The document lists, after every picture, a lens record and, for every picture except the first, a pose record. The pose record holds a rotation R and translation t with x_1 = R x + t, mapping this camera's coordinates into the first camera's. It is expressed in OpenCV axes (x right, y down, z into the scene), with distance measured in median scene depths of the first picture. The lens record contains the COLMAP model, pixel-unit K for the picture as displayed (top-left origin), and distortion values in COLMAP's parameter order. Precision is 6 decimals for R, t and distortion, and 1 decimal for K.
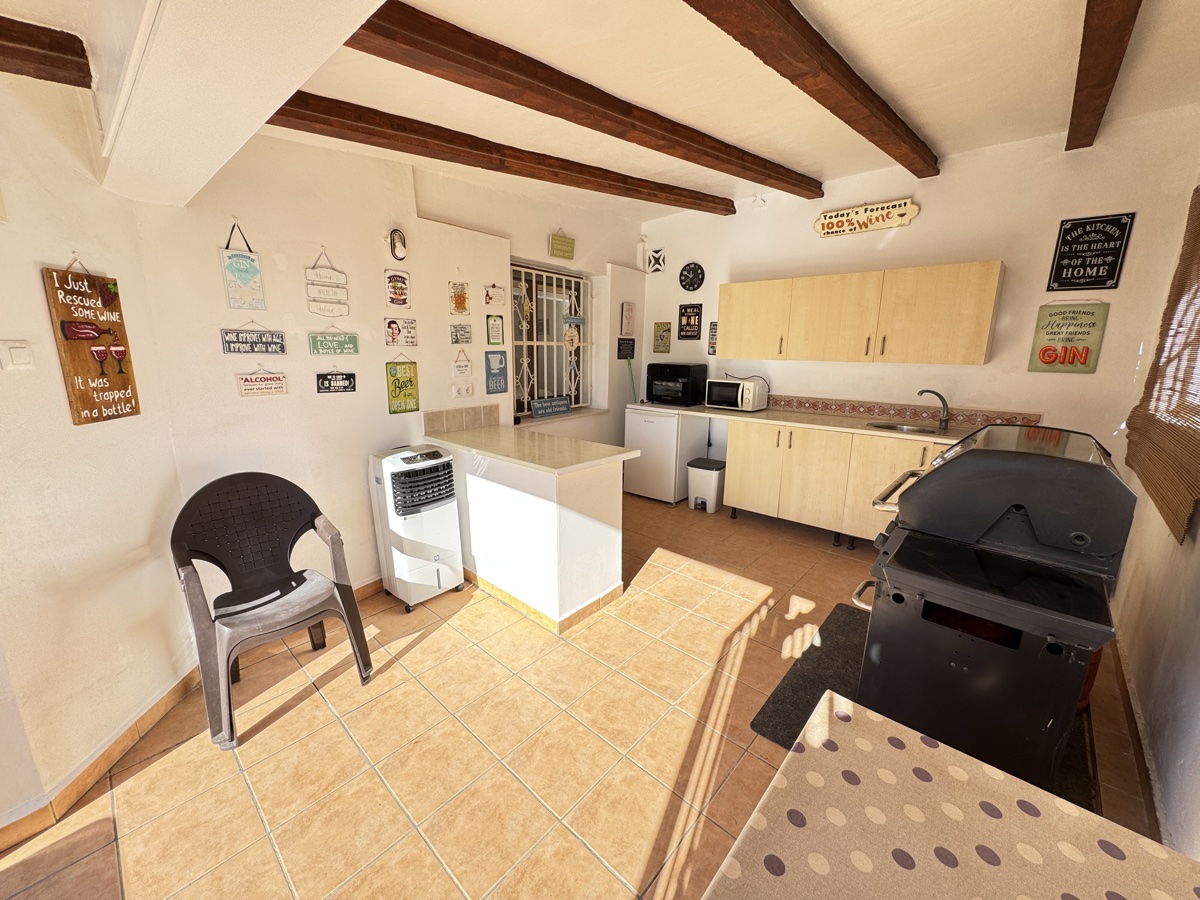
lens RADIAL K [[479.7, 0, 598.2], [0, 479.7, 447.0], [0, 0, 1]] dist [-0.001105, 0.000007]
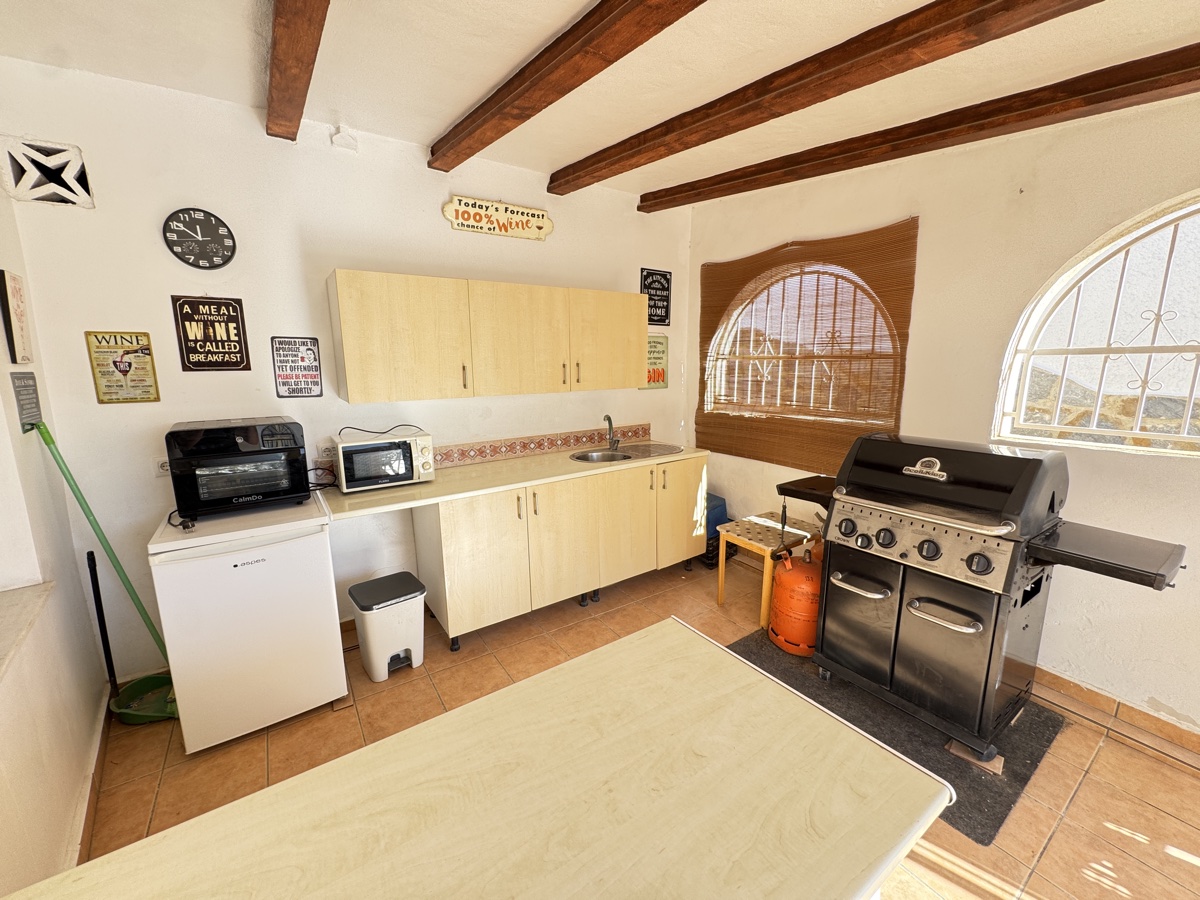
lens RADIAL K [[479.7, 0, 598.2], [0, 479.7, 447.0], [0, 0, 1]] dist [-0.001105, 0.000007]
pose [[0.230926, -0.183135, 0.955581, -0.260888], [0.216719, 0.967135, 0.132977, -0.174407], [-0.948528, 0.176384, 0.263025, 0.699298]]
